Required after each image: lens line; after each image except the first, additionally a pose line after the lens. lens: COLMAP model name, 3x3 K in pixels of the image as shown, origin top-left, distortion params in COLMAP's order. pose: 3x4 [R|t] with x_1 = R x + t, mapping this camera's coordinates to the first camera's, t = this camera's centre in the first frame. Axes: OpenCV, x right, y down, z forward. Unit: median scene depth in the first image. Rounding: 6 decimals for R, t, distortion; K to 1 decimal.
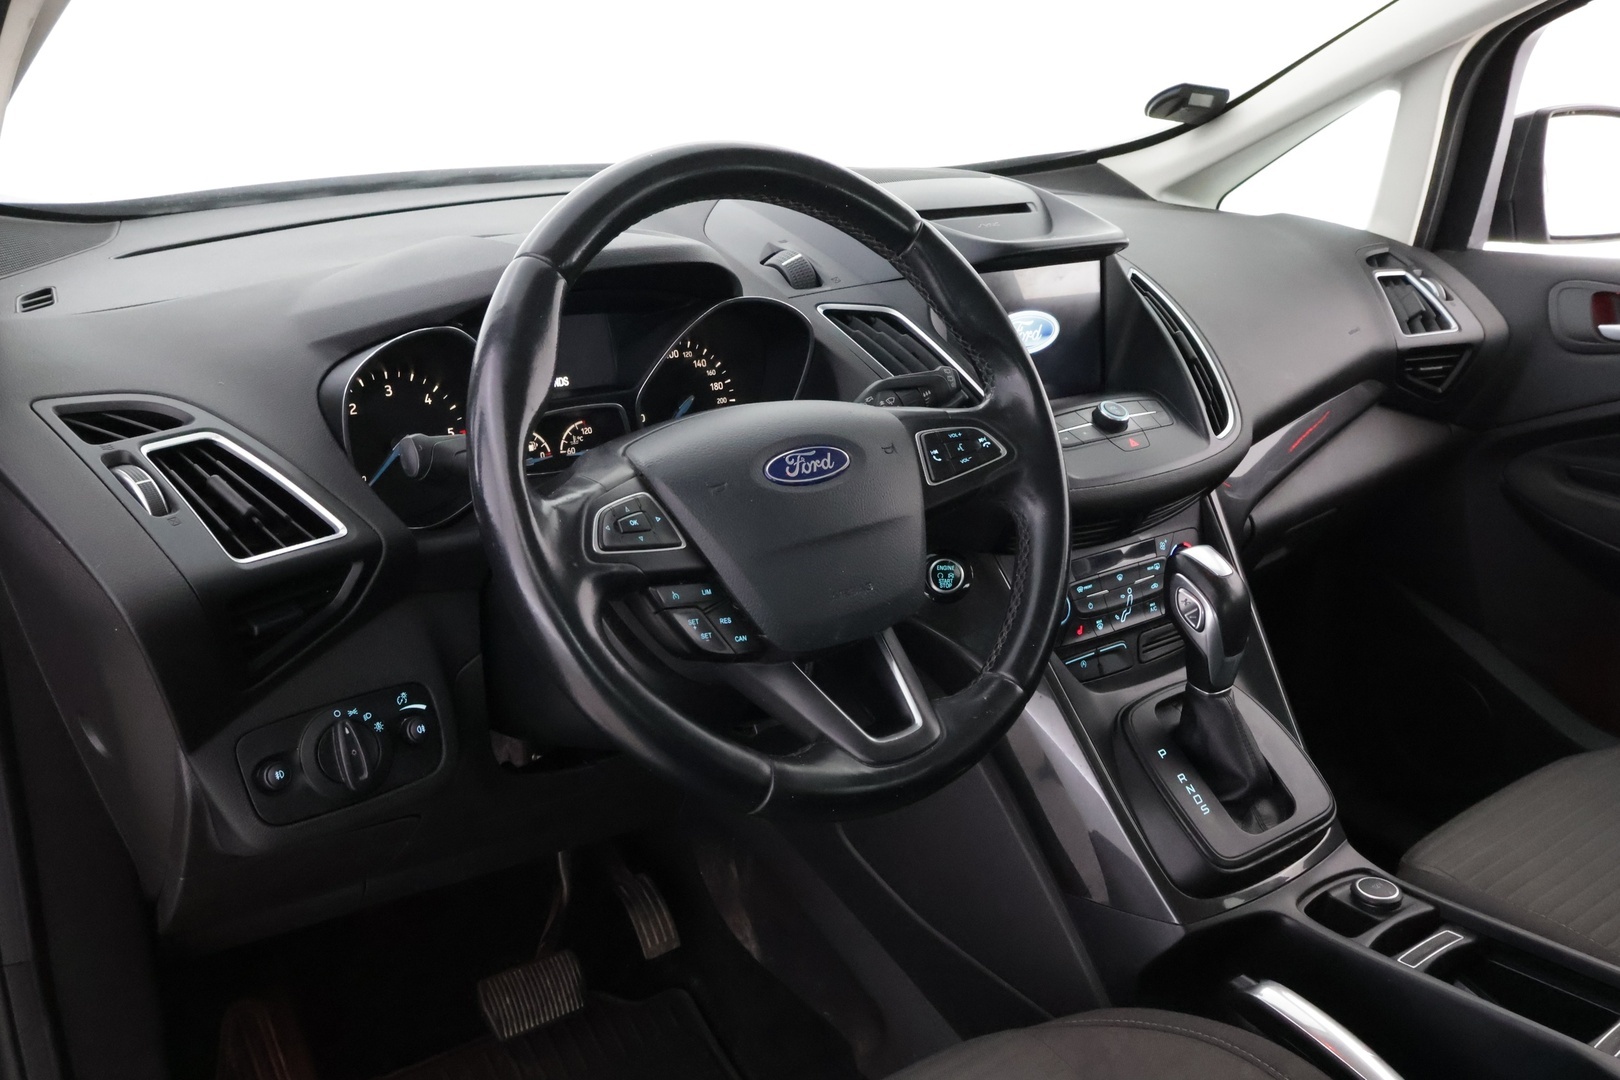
lens RADIAL K [[1461.7, 0, 812.4], [0, 1461.7, 549.0], [0, 0, 1]] dist [0.015746, -0.011330]
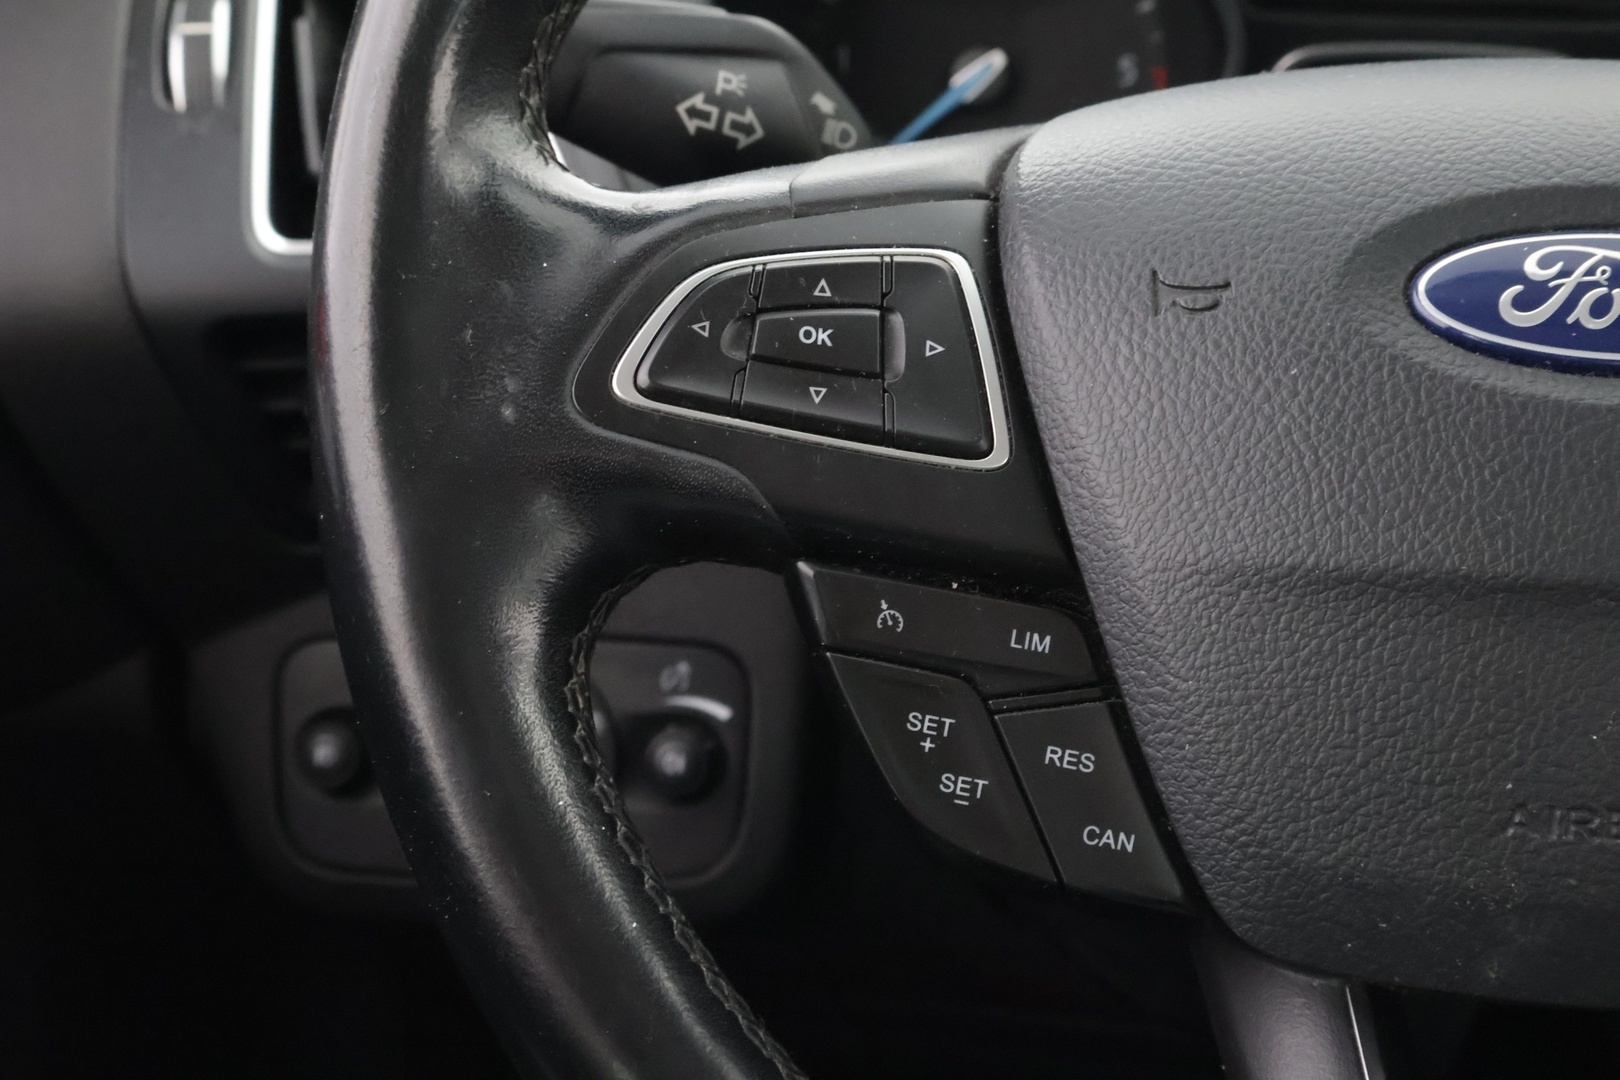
lens RADIAL K [[2320.6, 0, 799.4], [0, 2320.6, 541.9], [0, 0, 1]] dist [-0.017321, 0.000000]
pose [[0.688815, 0.278698, -0.669225, 0.136164], [-0.235186, 0.959128, 0.157358, -0.035018], [0.685727, 0.049002, 0.726207, 0.454991]]
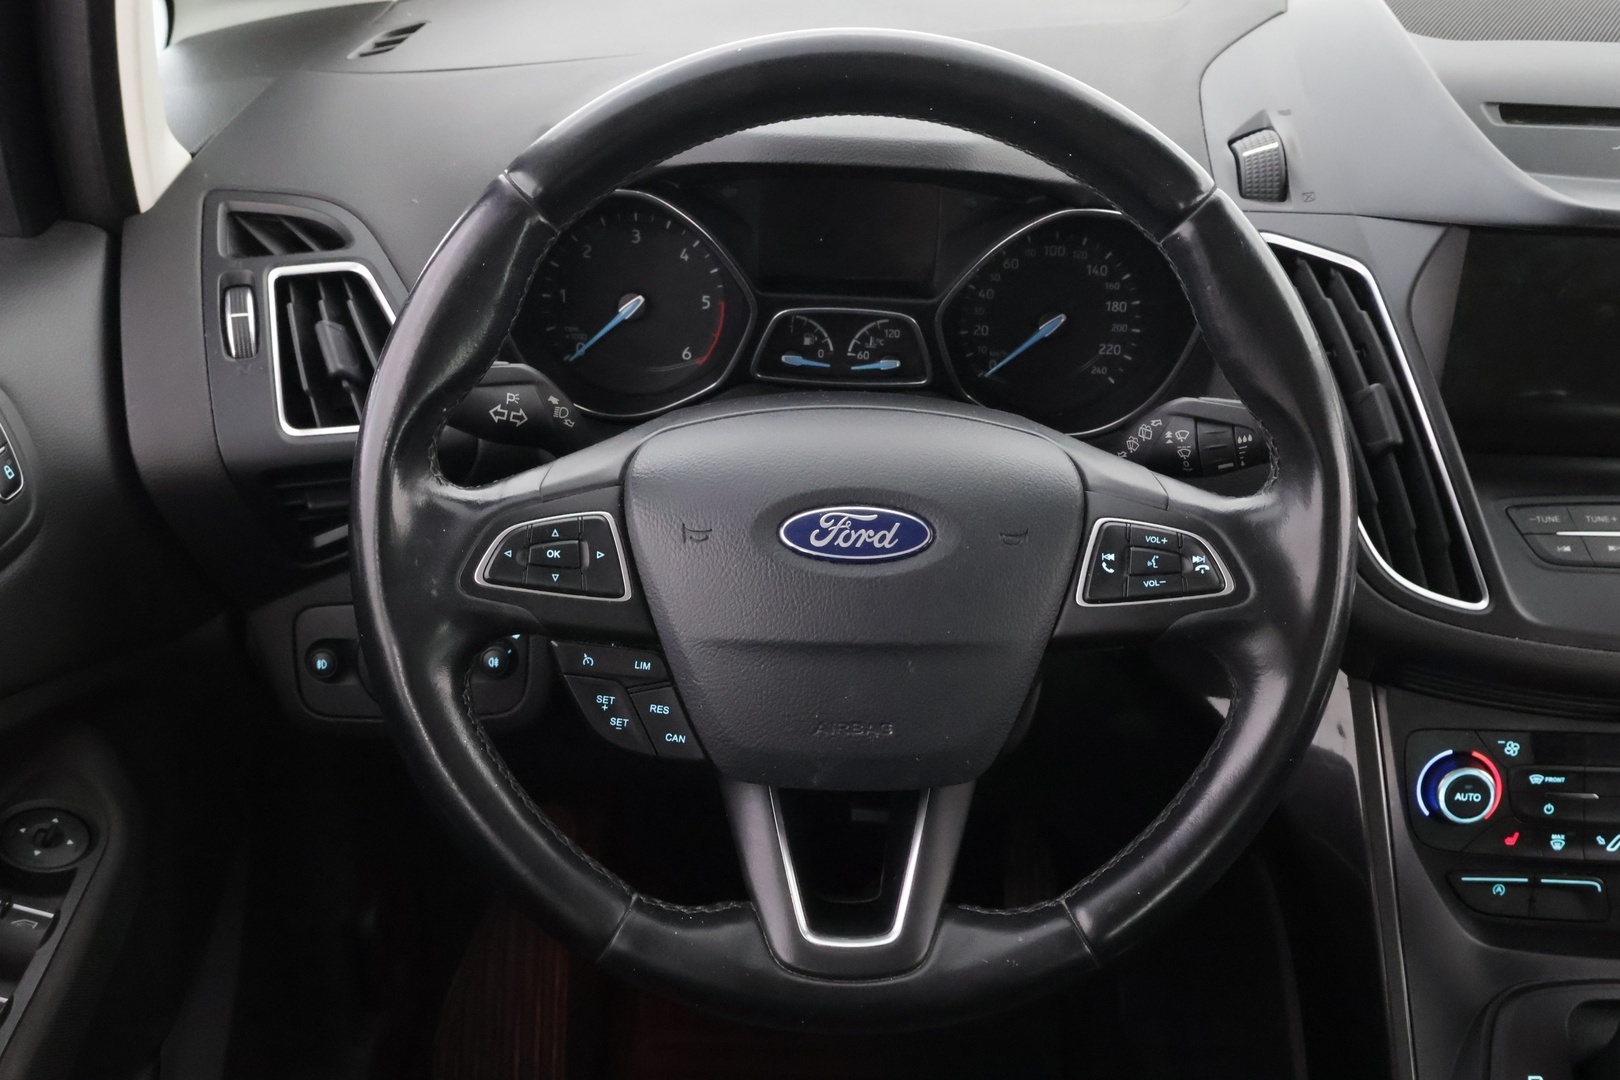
lens RADIAL K [[1746.3, 0, 806.3], [0, 1746.3, 535.3], [0, 0, 1]] dist [-0.004399, 0.000000]
pose [[0.781595, 0.325436, -0.532167, 0.312804], [-0.221636, 0.942338, 0.250750, -0.193467], [0.583084, -0.078037, 0.808655, 0.239937]]
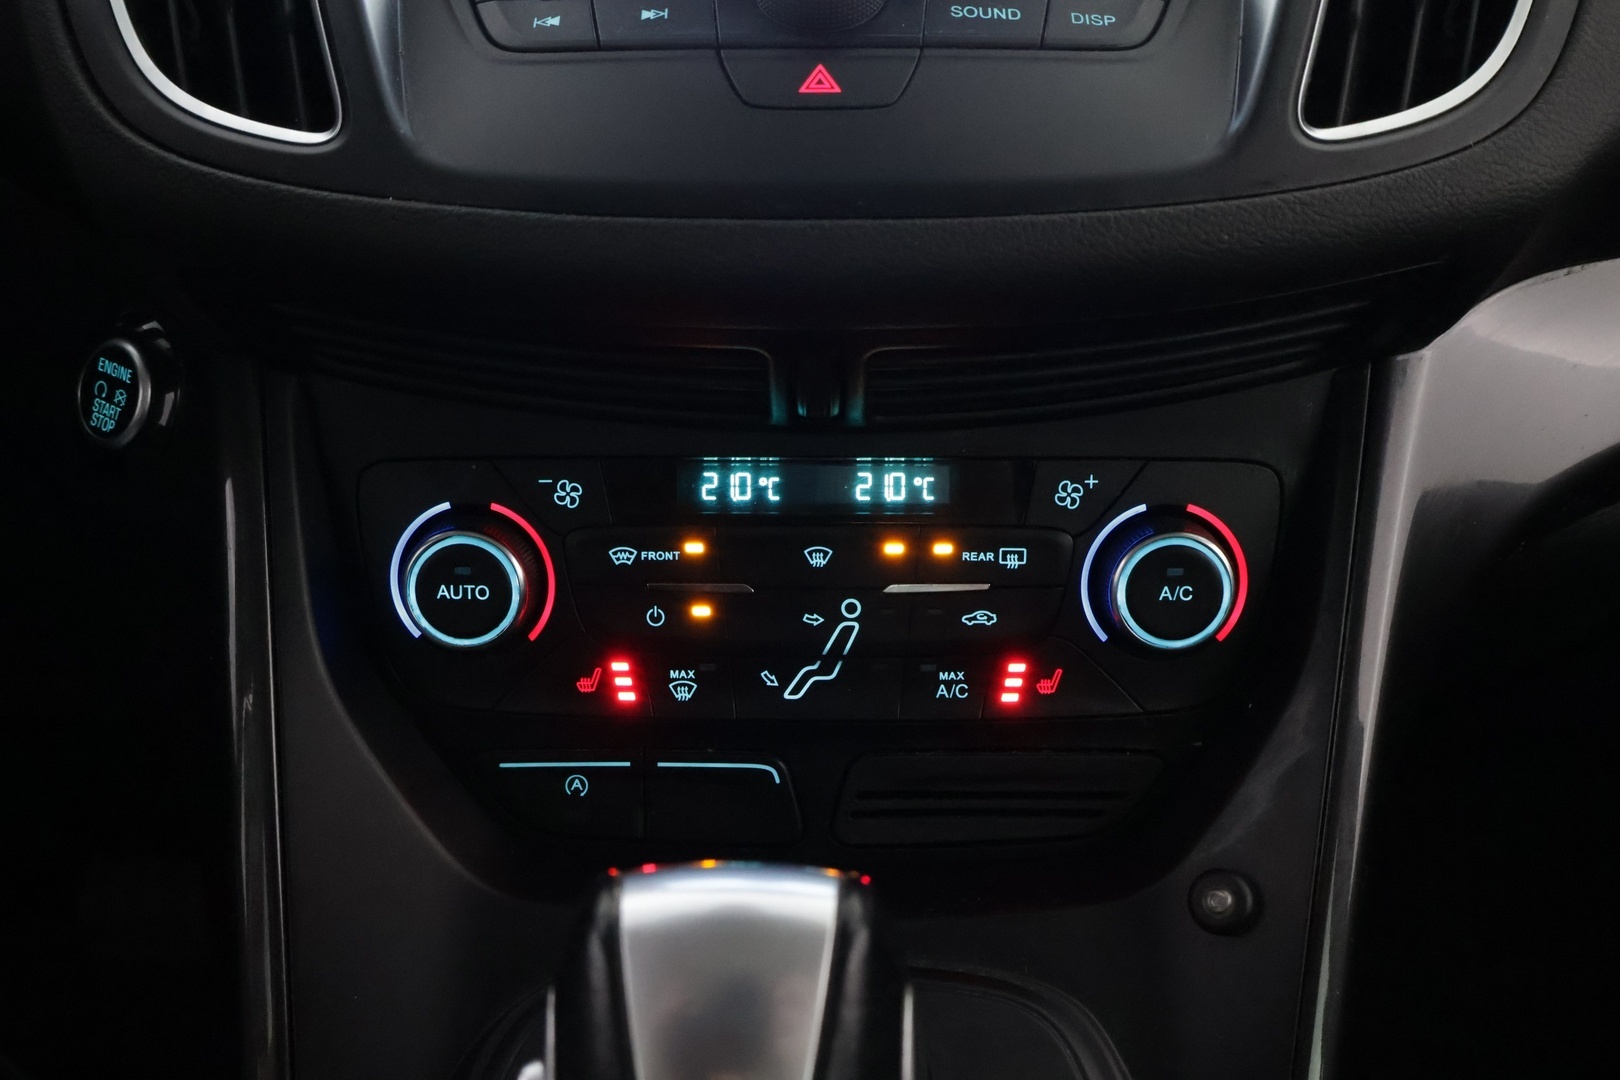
lens RADIAL K [[1569.6, 0, 810.8], [0, 1569.6, 546.5], [0, 0, 1]] dist [0.008880, 0.000000]
pose [[0.782845, 0.300594, -0.544790, 0.405950], [-0.190728, 0.949343, 0.249741, -0.065349], [0.592264, -0.091602, 0.800520, 0.792447]]
